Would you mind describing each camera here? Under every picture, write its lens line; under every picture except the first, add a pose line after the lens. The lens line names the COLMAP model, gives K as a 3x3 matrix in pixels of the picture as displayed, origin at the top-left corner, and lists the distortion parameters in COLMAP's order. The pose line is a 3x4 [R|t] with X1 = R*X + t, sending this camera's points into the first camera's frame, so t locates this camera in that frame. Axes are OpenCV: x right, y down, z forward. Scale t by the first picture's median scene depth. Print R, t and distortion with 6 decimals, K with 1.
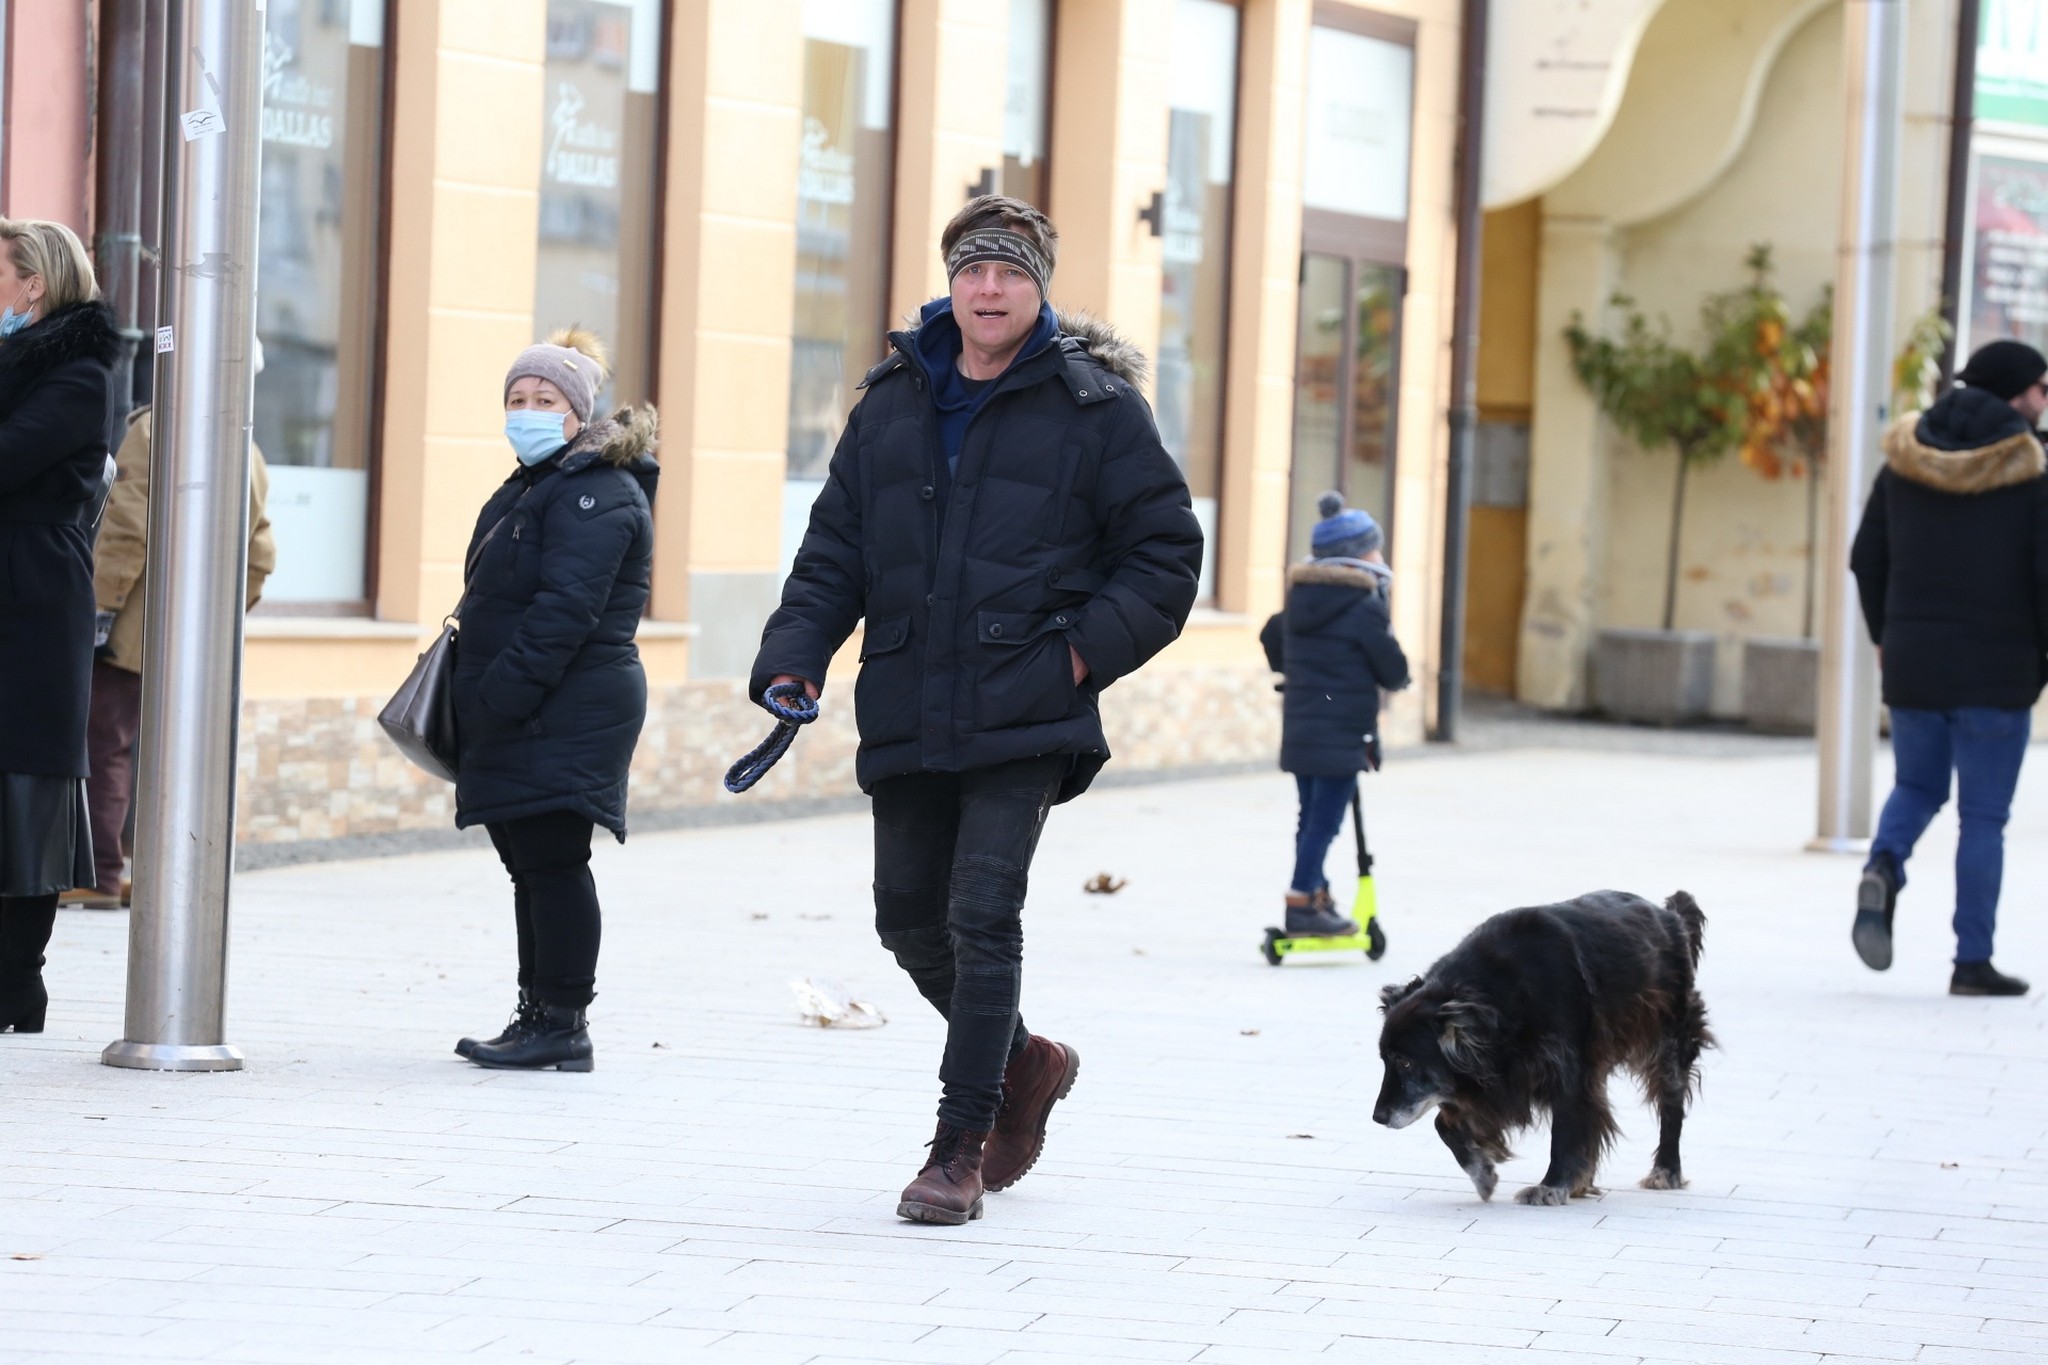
lens RADIAL K [[10353.0, 0, 1023.9], [0, 10353.0, 682.4], [0, 0, 1]] dist [0.246692, 0.000000]
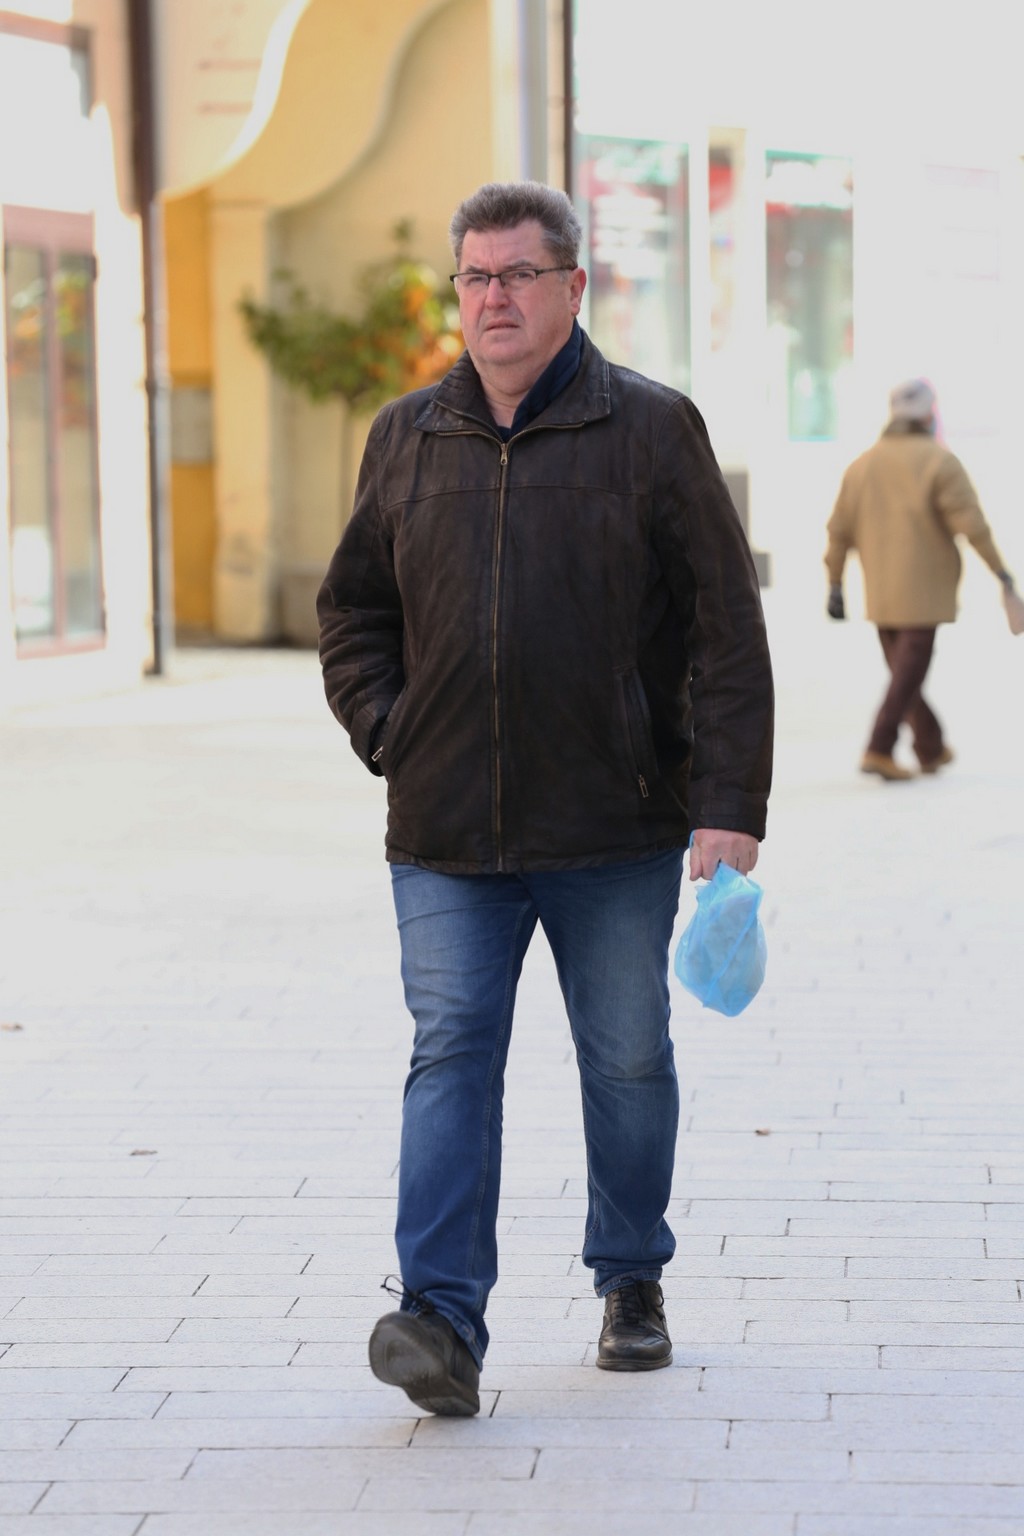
lens RADIAL K [[8172.2, 0, 510.9], [0, 8172.2, 767.4], [0, 0, 1]] dist [1.083172, 0.000000]
pose [[0.994191, -0.060868, 0.088768, -0.000666], [0.058900, 0.997960, 0.024635, -0.003895], [-0.090086, -0.019264, 0.995748, 0.107860]]
